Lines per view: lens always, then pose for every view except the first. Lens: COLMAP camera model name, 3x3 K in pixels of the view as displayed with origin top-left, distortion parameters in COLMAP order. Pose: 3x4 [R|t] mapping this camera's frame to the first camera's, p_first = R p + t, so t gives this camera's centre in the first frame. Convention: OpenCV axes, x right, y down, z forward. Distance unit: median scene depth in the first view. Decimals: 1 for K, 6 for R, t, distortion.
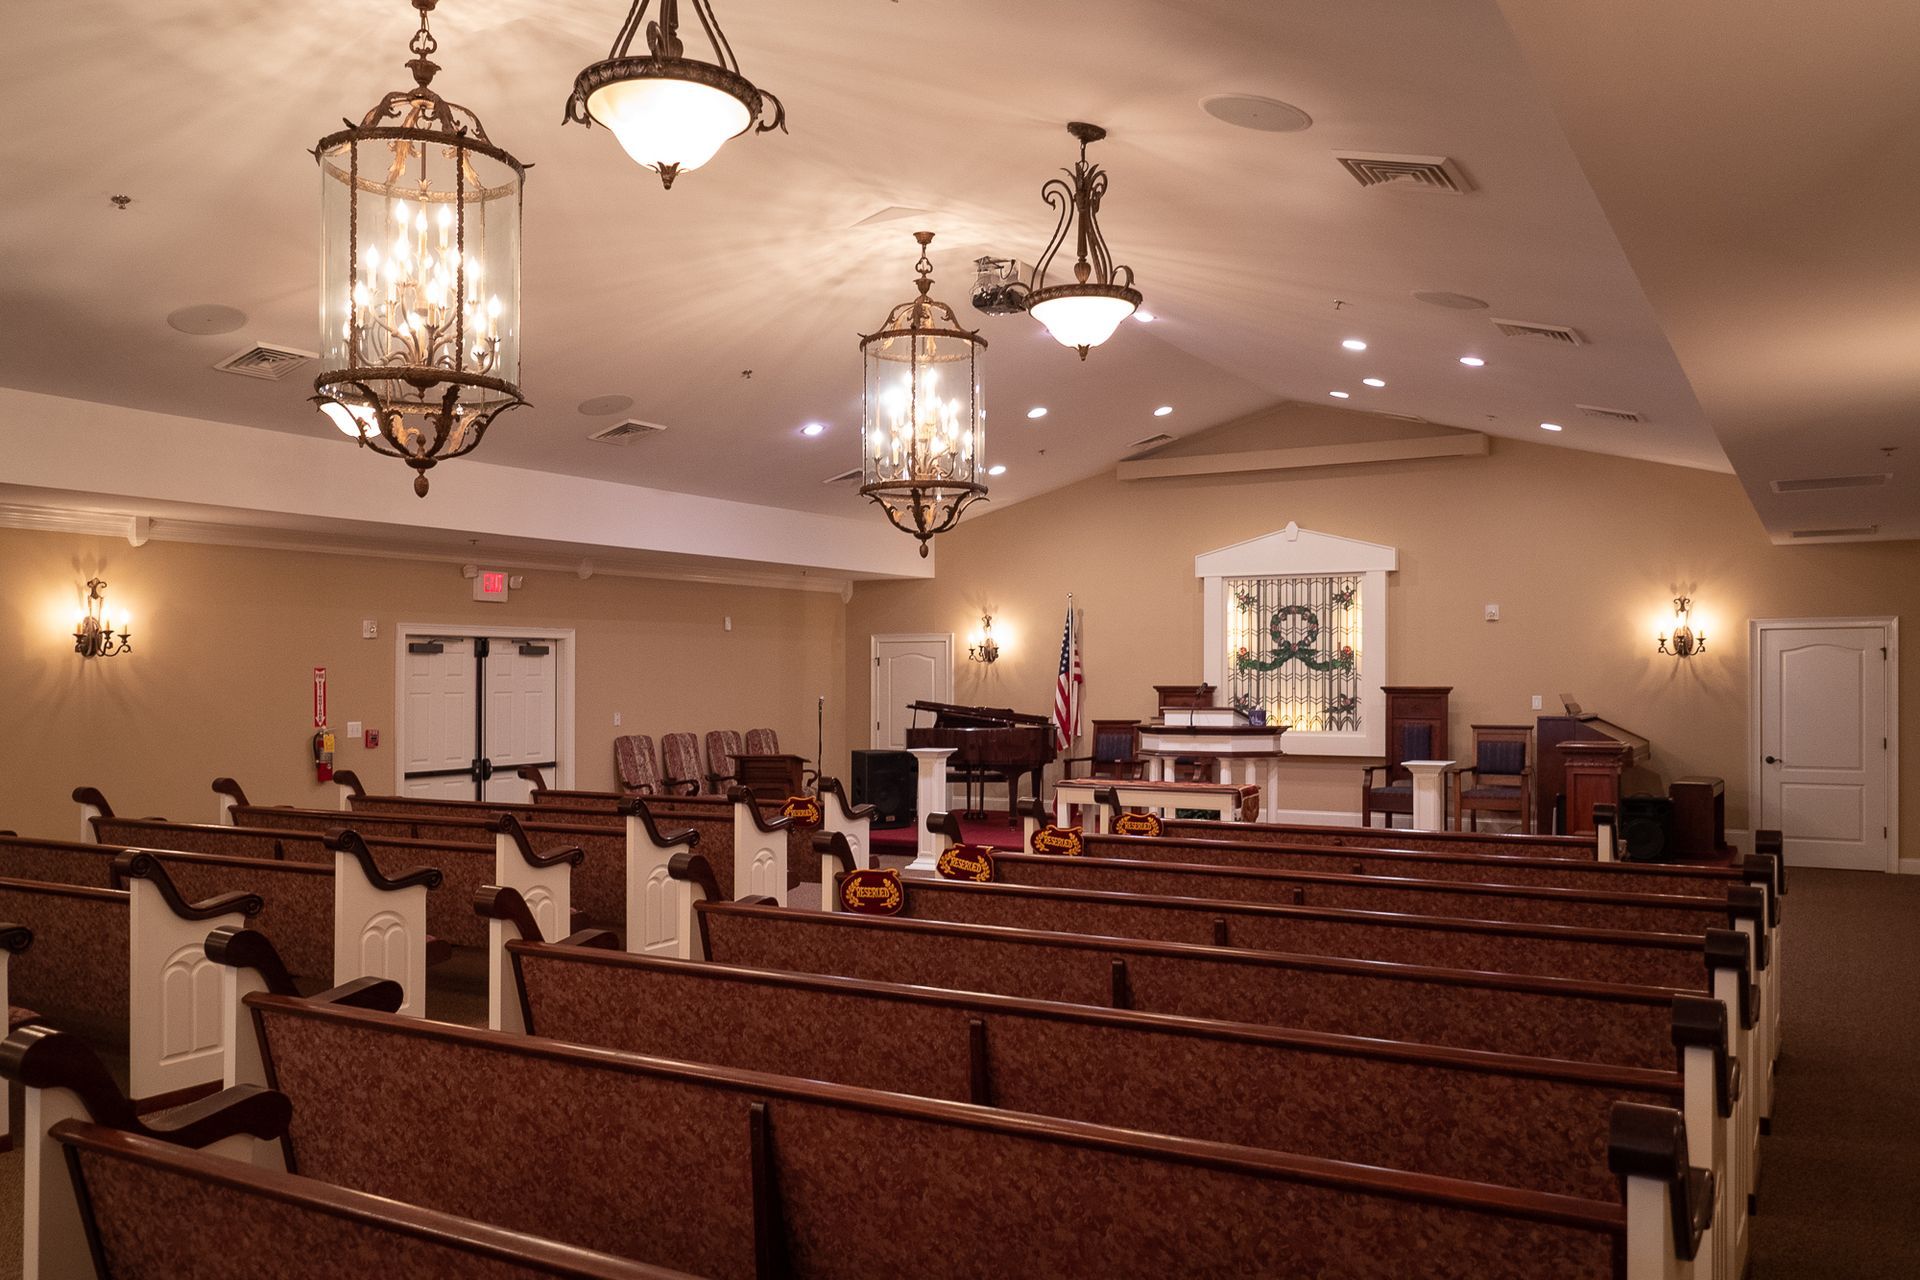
lens RADIAL K [[1506.7, 0, 962.5], [0, 1506.7, 605.2], [0, 0, 1]] dist [0.000510, 0.011799]
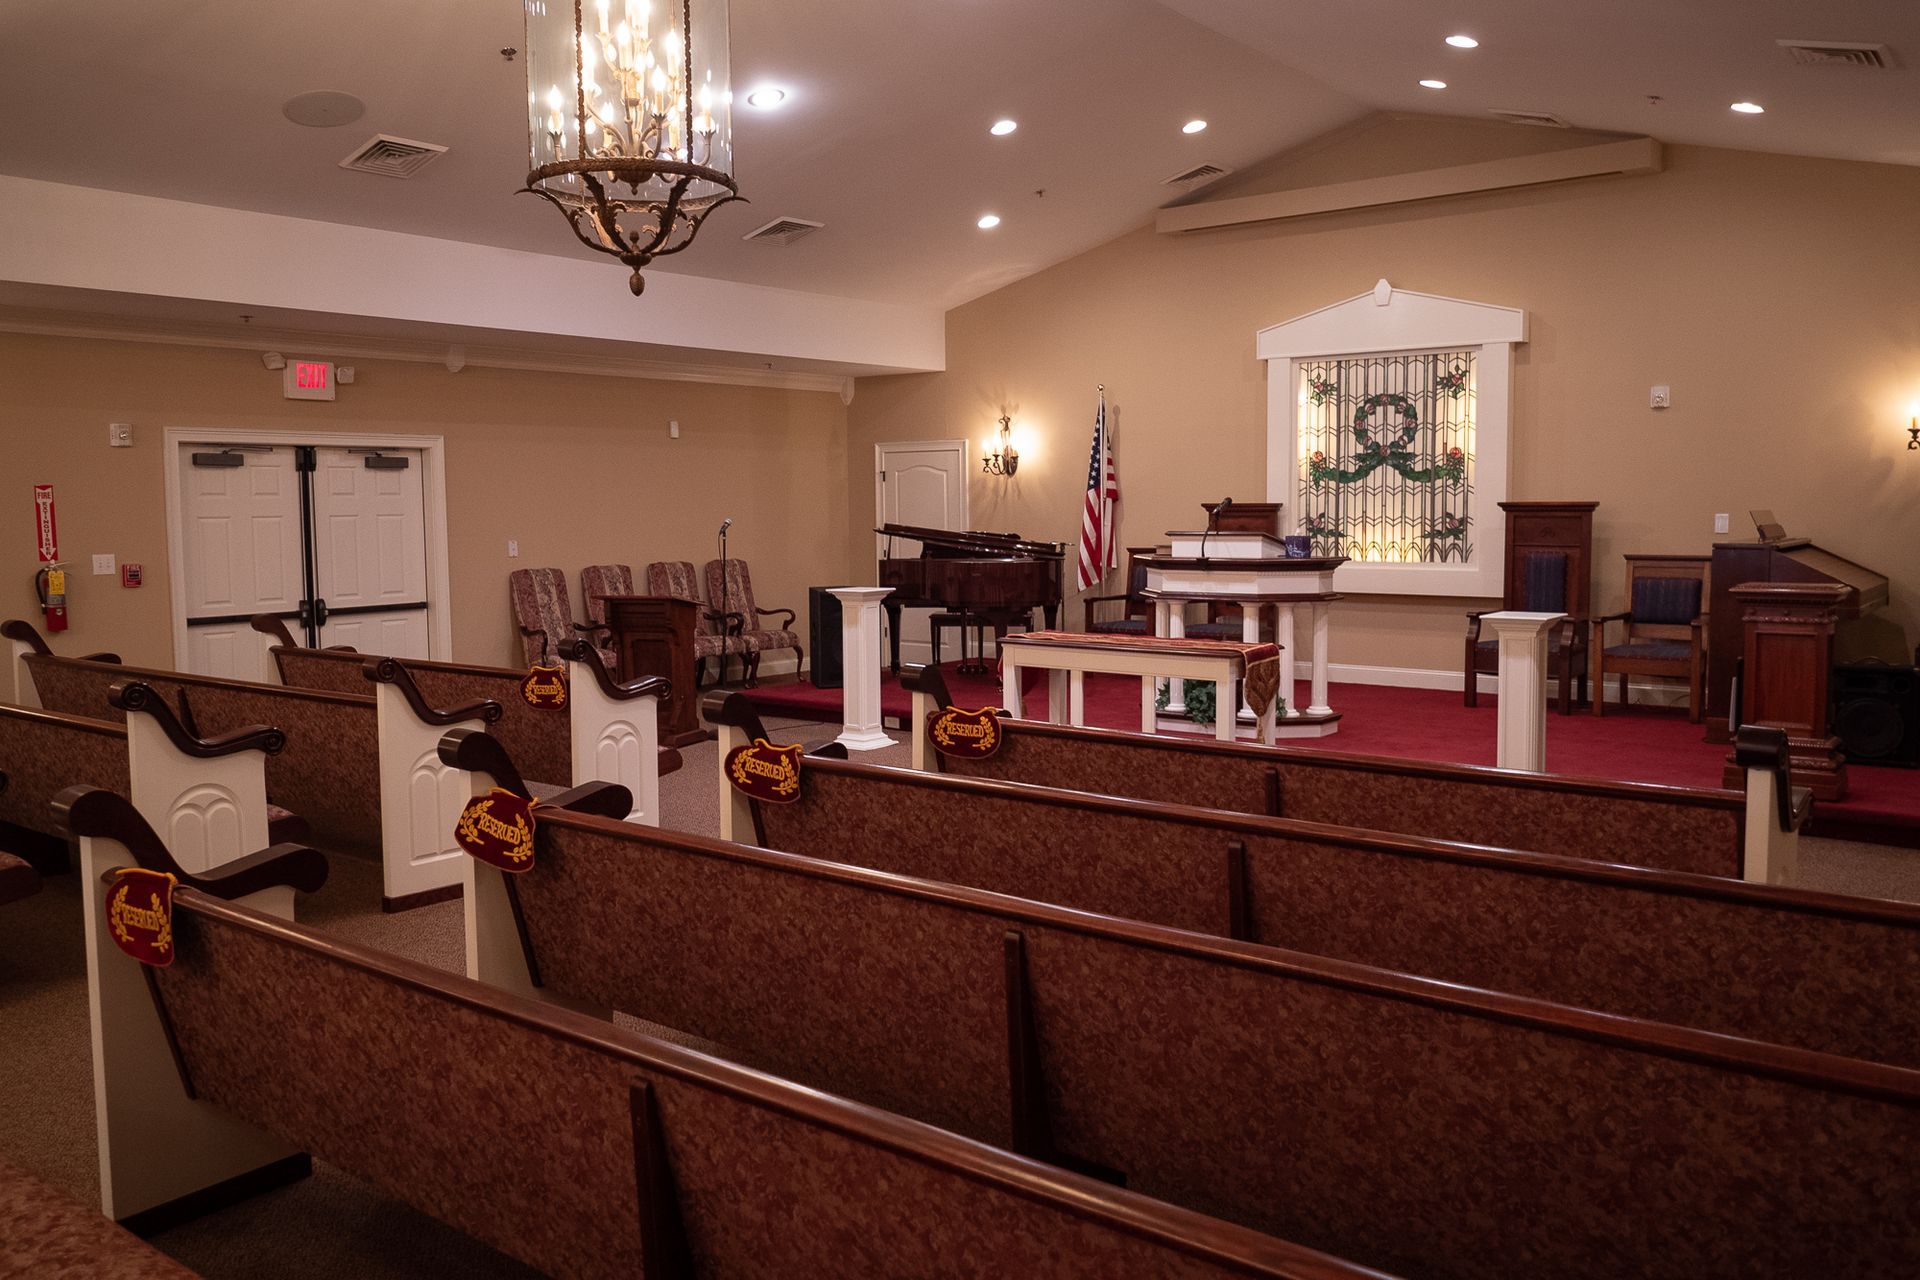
lens RADIAL K [[1506.7, 0, 962.3], [0, 1506.7, 563.6], [0, 0, 1]] dist [0.000510, 0.011799]
pose [[0.990913, -0.000340, -0.134504, 0.115204], [0.012549, 0.995869, 0.089931, 0.014282], [0.133918, -0.090801, 0.986824, 0.235777]]
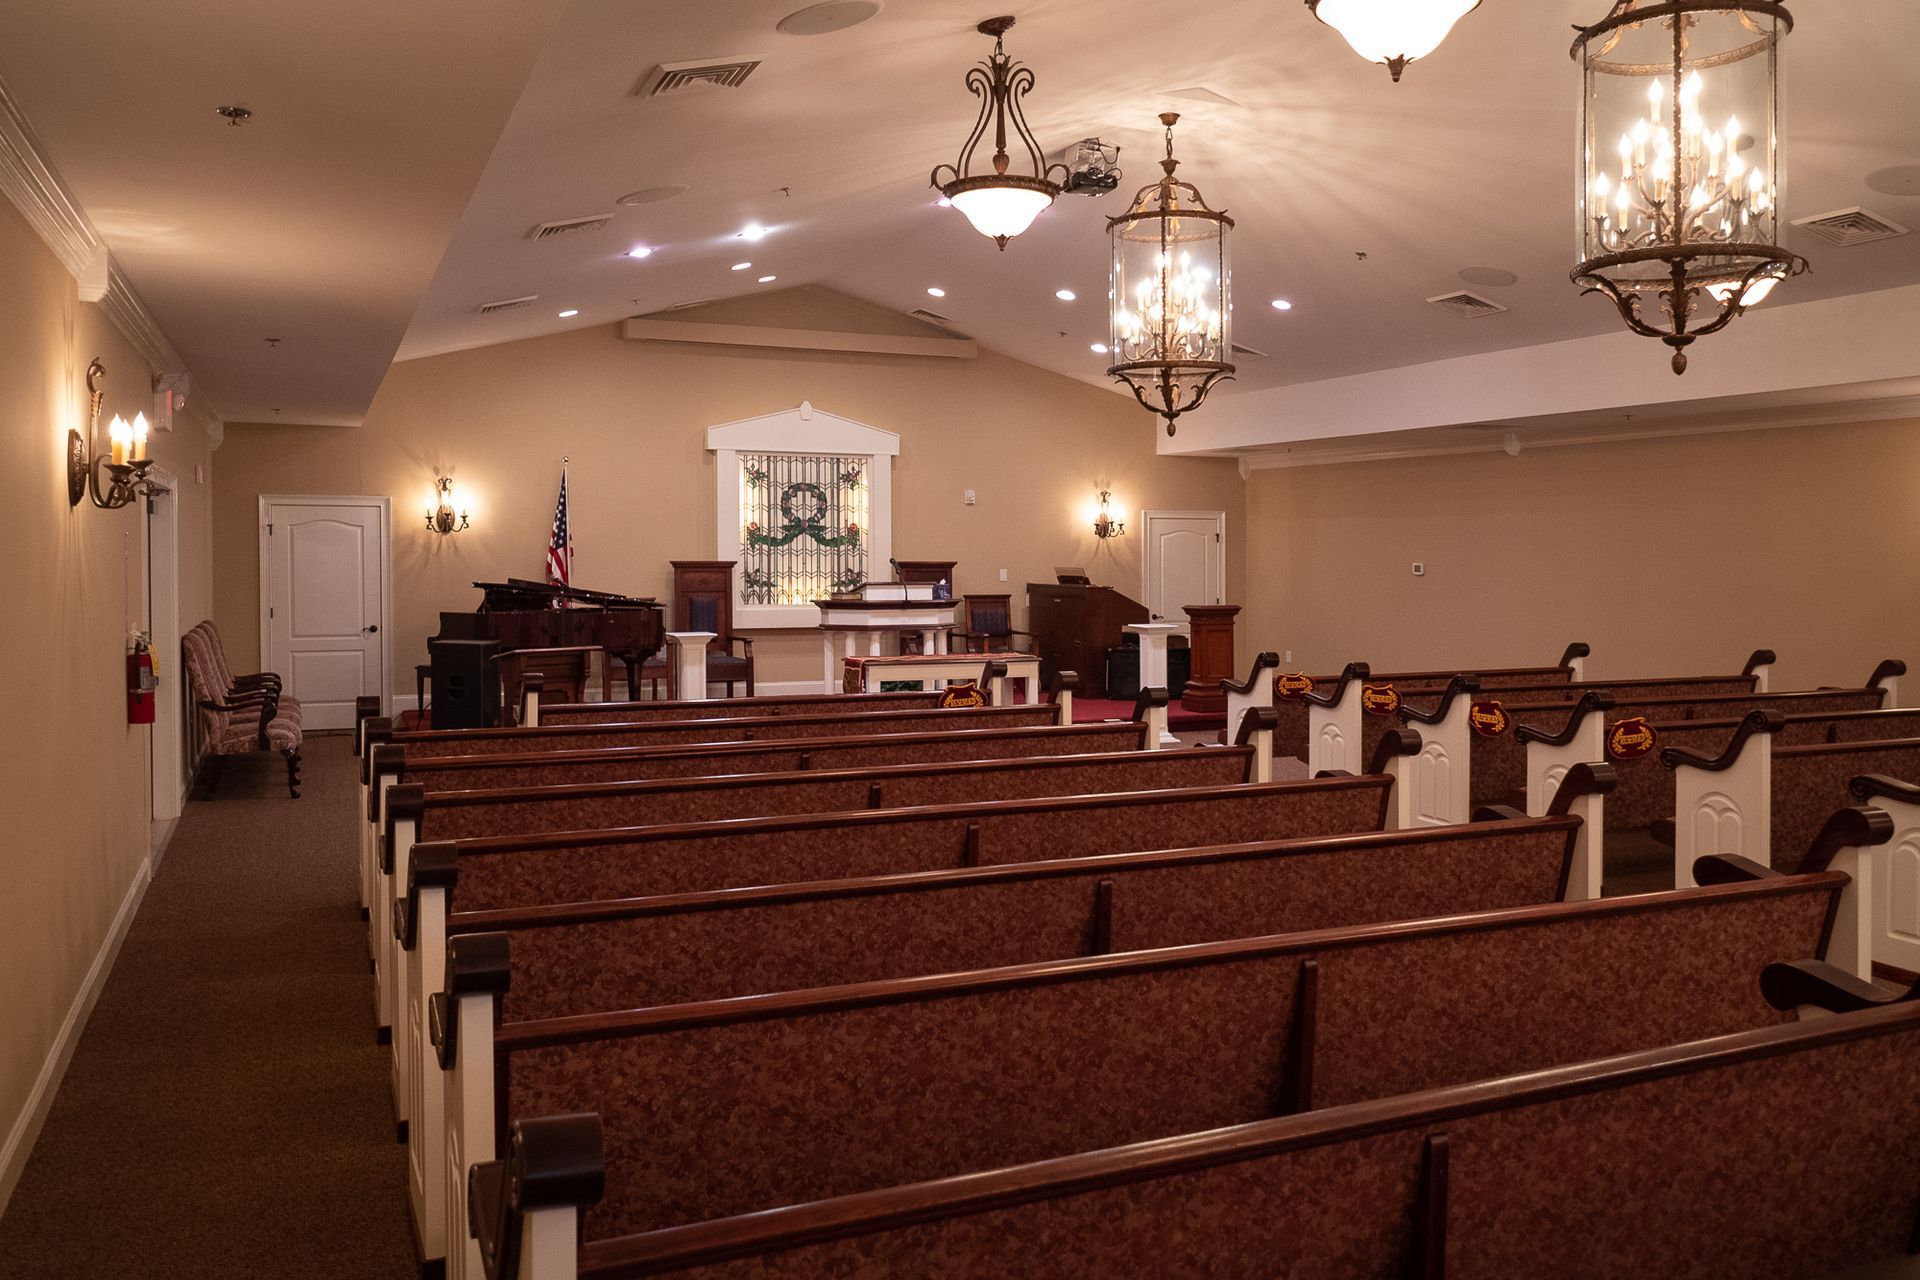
lens RADIAL K [[1506.7, 0, 949.2], [0, 1506.7, 587.4], [0, 0, 1]] dist [0.000510, 0.011799]
pose [[0.581467, -0.016043, 0.813412, -0.572474], [-0.044024, 0.997720, 0.051148, 0.014610], [-0.812378, -0.065550, 0.579435, 0.323224]]
